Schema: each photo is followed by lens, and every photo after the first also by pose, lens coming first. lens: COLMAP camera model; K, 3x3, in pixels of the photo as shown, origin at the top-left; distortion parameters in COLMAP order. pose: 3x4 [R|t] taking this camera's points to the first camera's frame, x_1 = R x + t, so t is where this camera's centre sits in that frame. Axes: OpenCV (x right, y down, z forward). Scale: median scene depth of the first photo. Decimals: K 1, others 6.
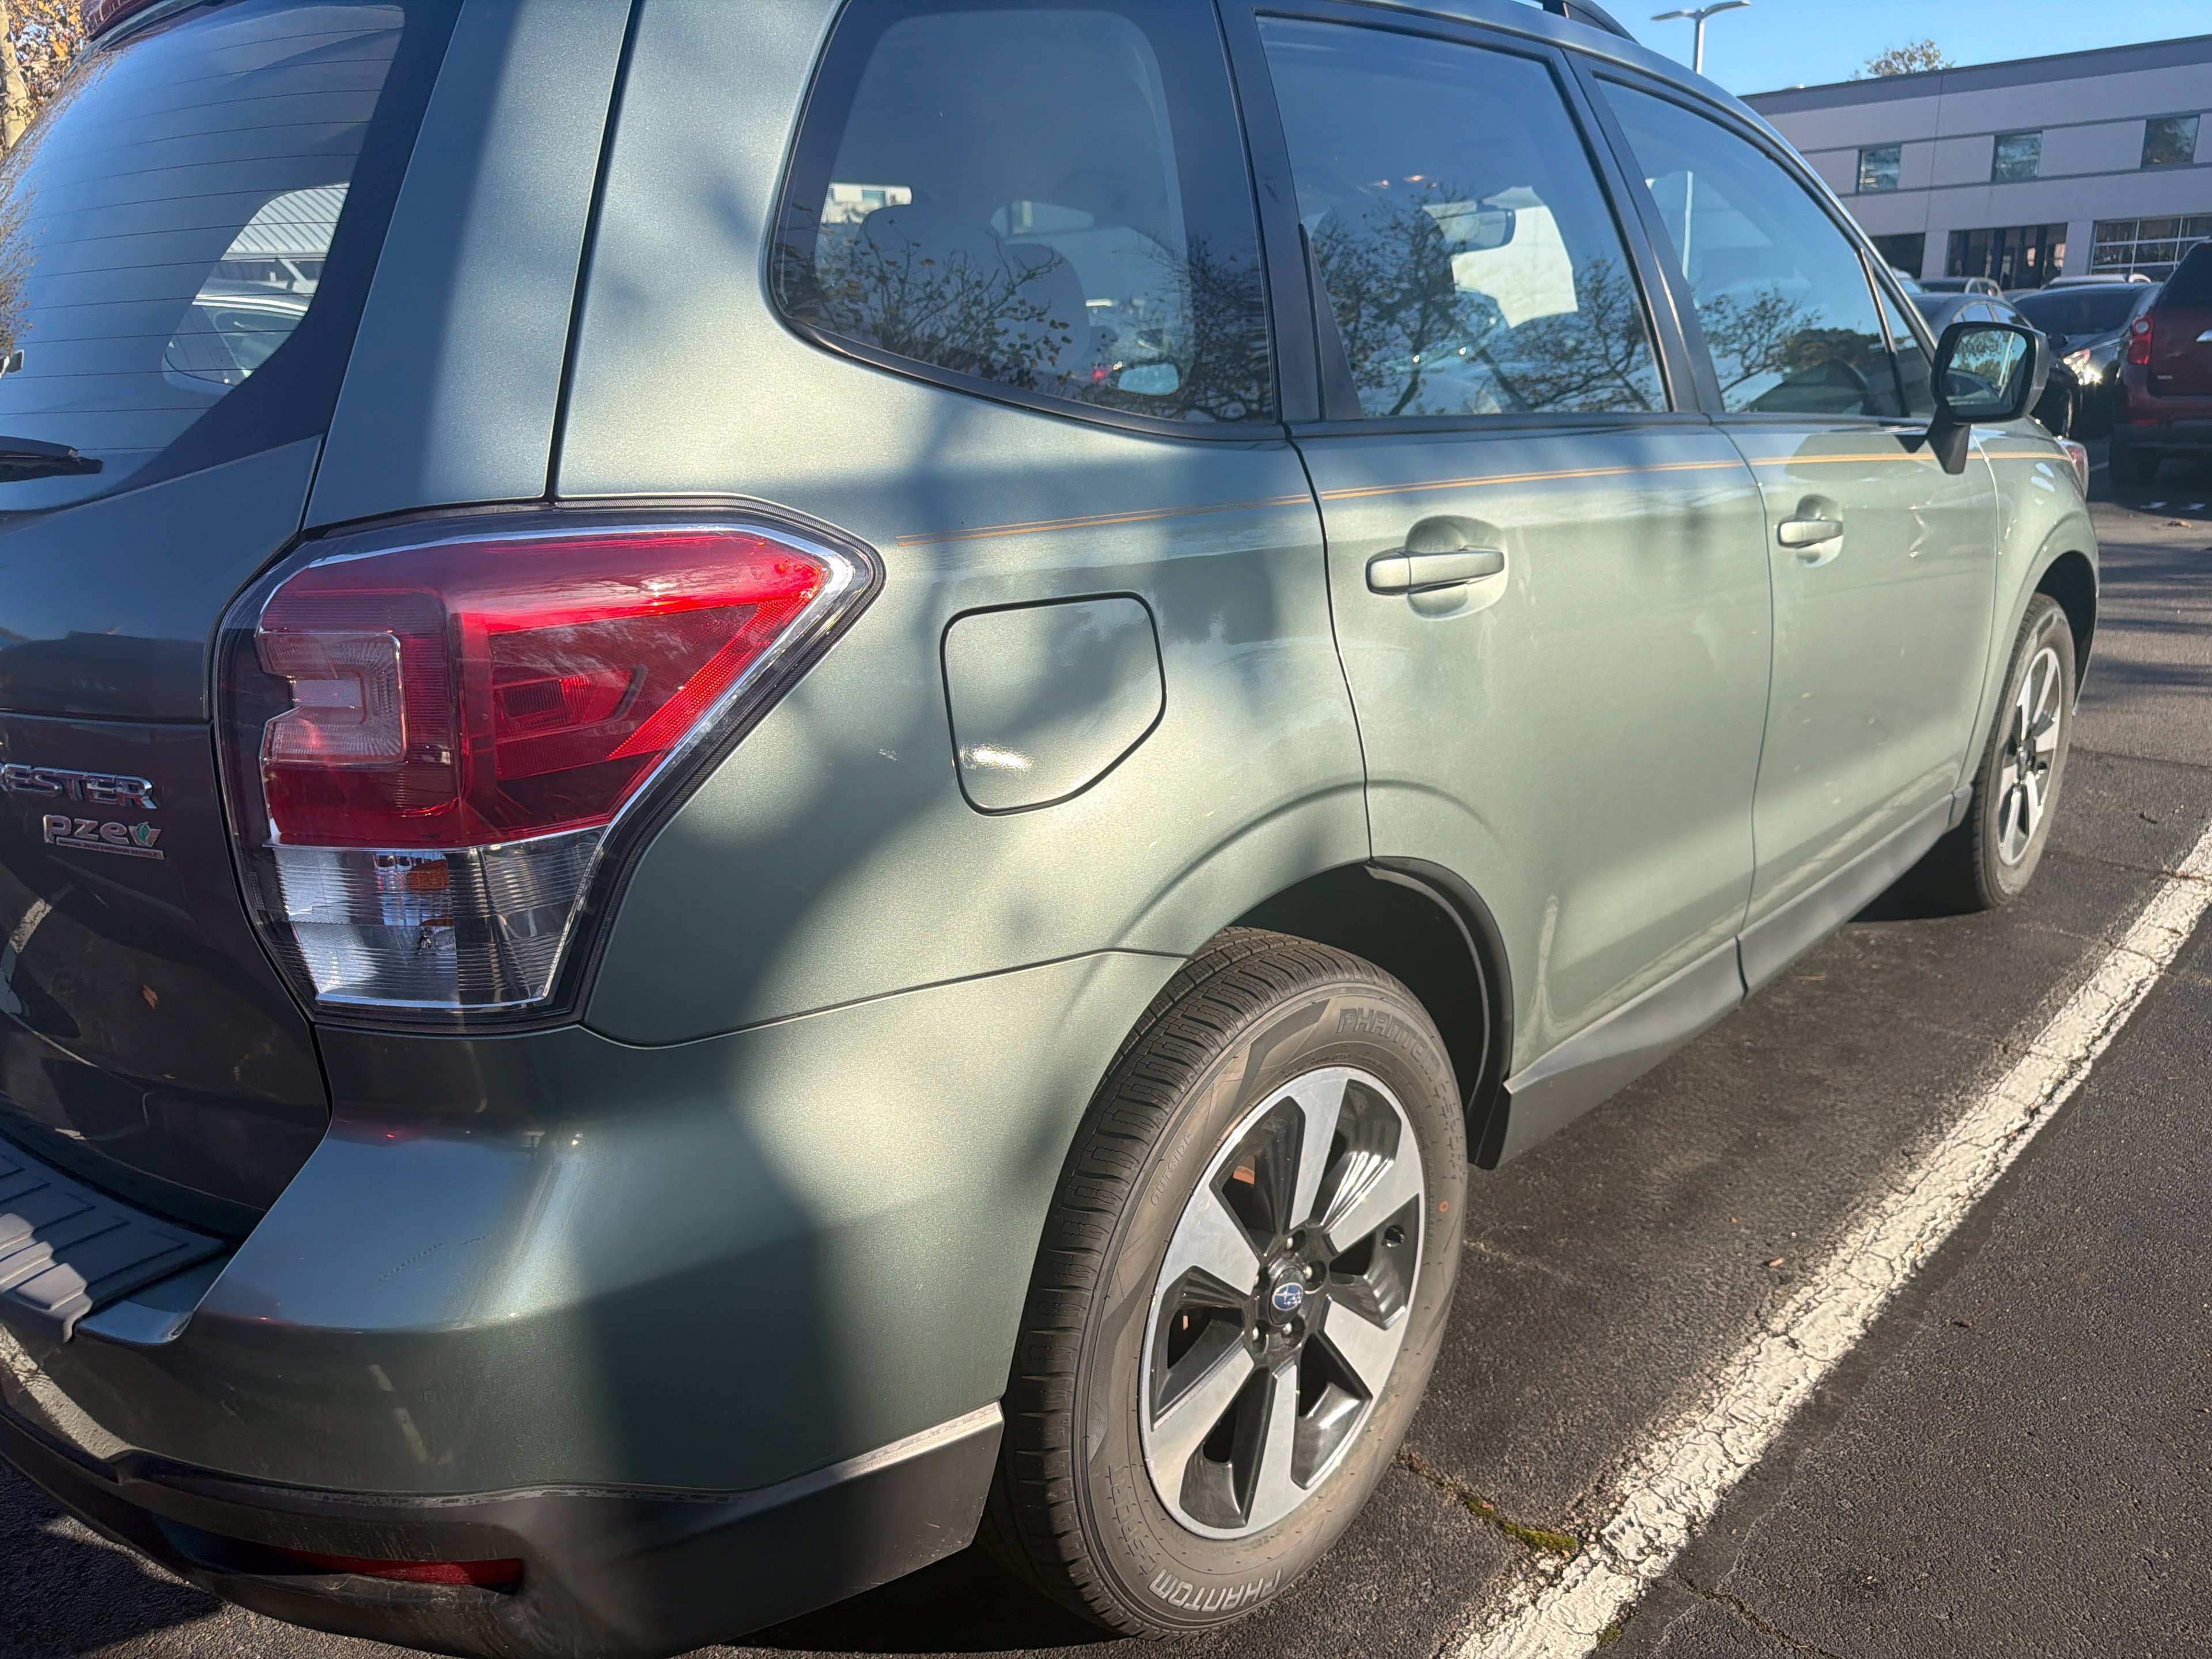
lens RADIAL K [[1573.4, 0, 1112.5], [0, 1573.4, 832.4], [0, 0, 1]] dist [0.009066, -0.013403]
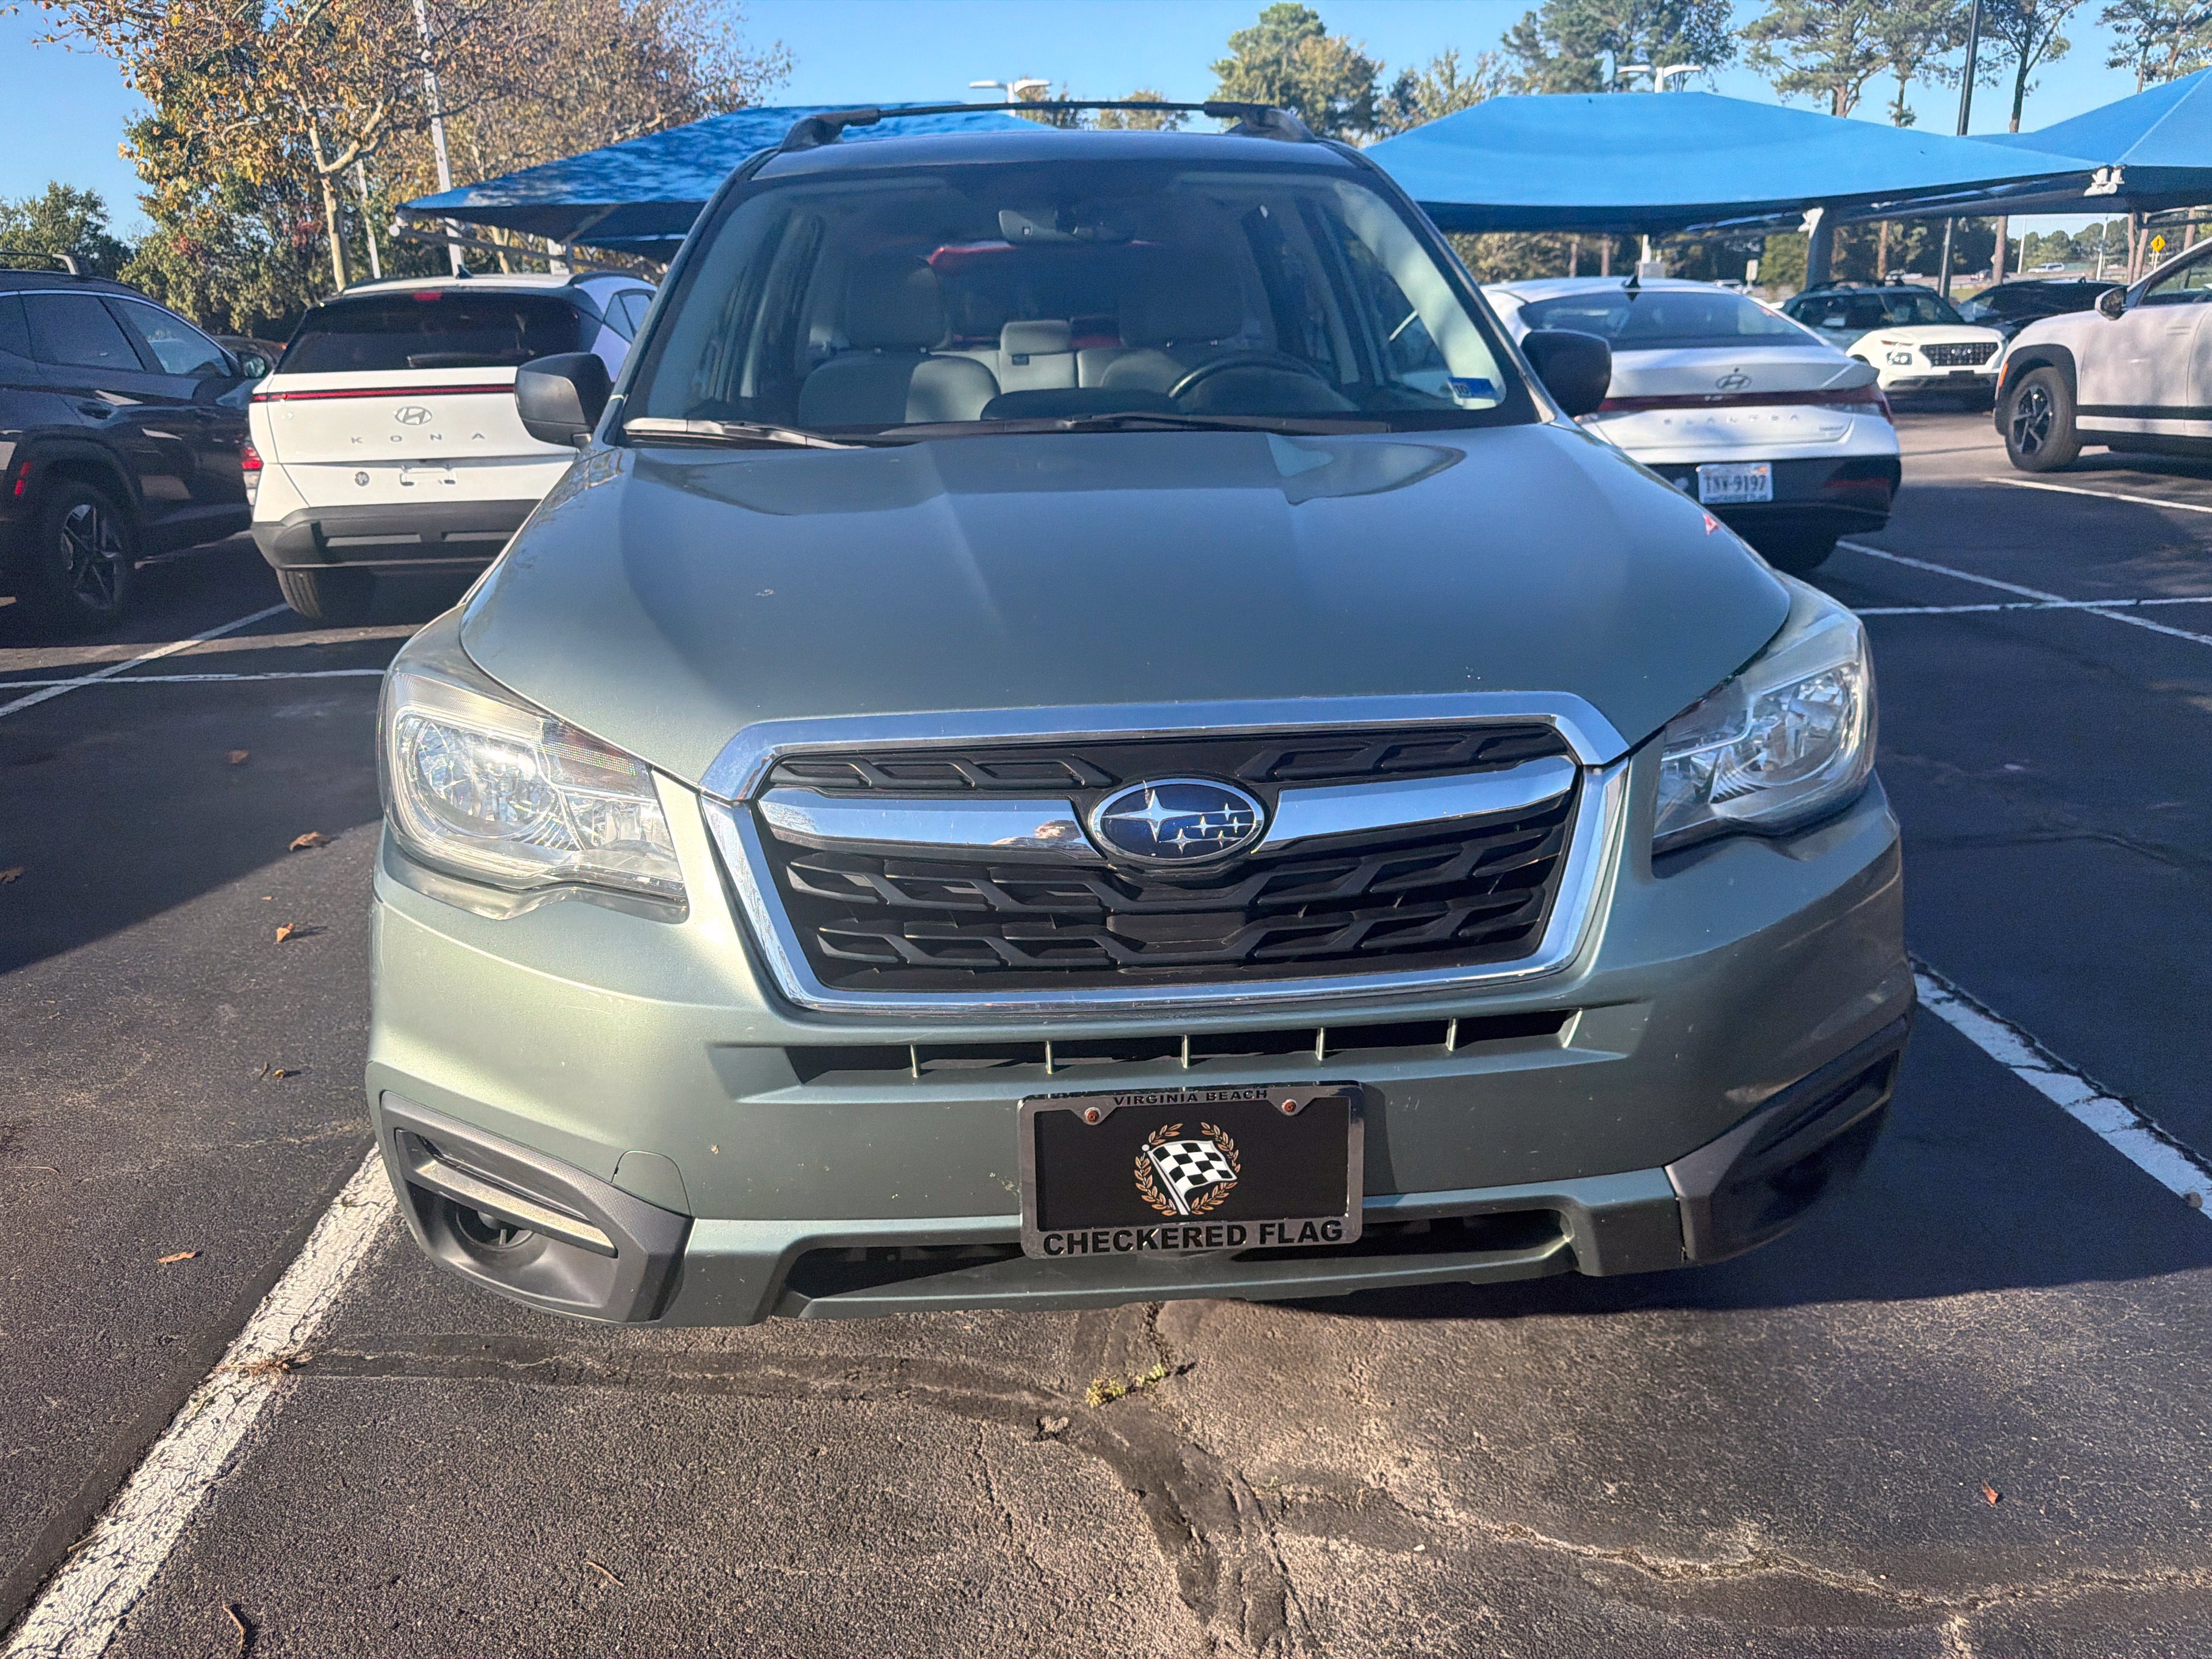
lens RADIAL K [[1573.4, 0, 1074.8], [0, 1573.4, 793.2], [0, 0, 1]] dist [0.009066, -0.013403]
pose [[-0.695567, 0.264900, -0.667843, 1.649721], [-0.160790, 0.848574, 0.504052, -0.983155], [0.700238, 0.457984, -0.547647, 2.911126]]
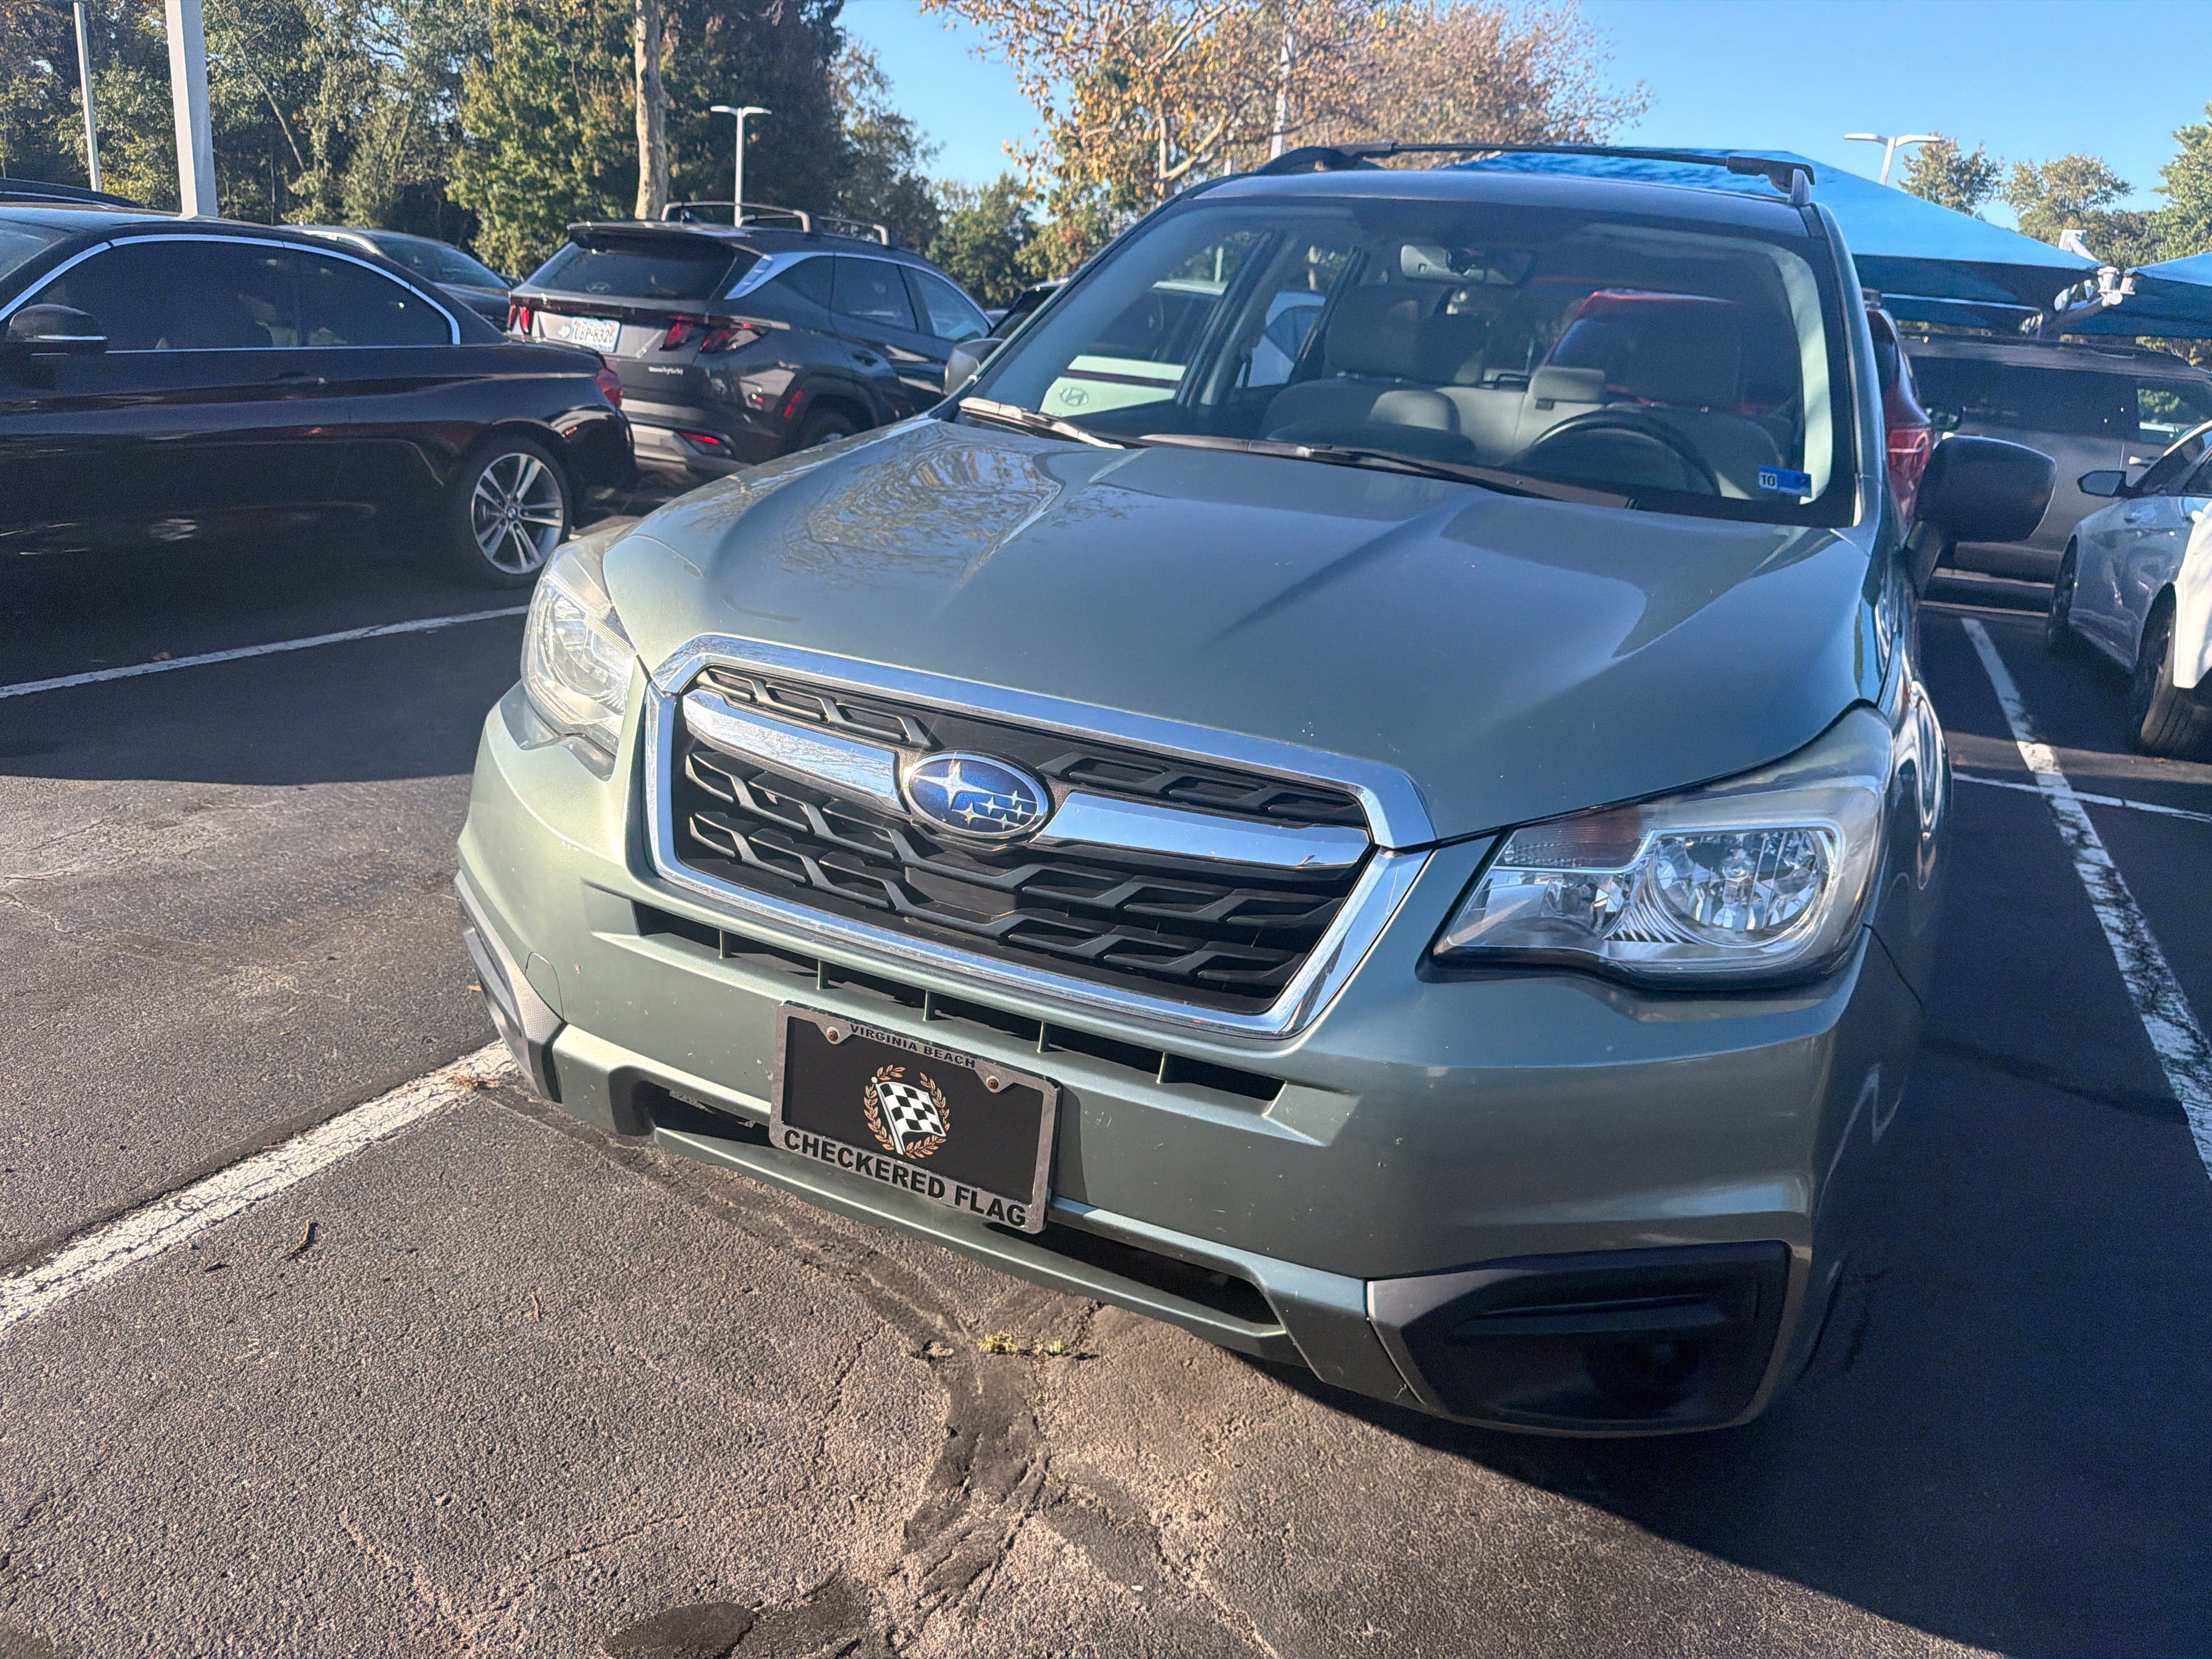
lens RADIAL K [[1573.4, 0, 1097.7], [0, 1573.4, 791.0], [0, 0, 1]] dist [0.009066, -0.013403]
pose [[-0.951338, 0.047069, -0.304533, 1.279232], [-0.136924, 0.820776, 0.554598, -1.062761], [0.276058, 0.569308, -0.774390, 3.196882]]
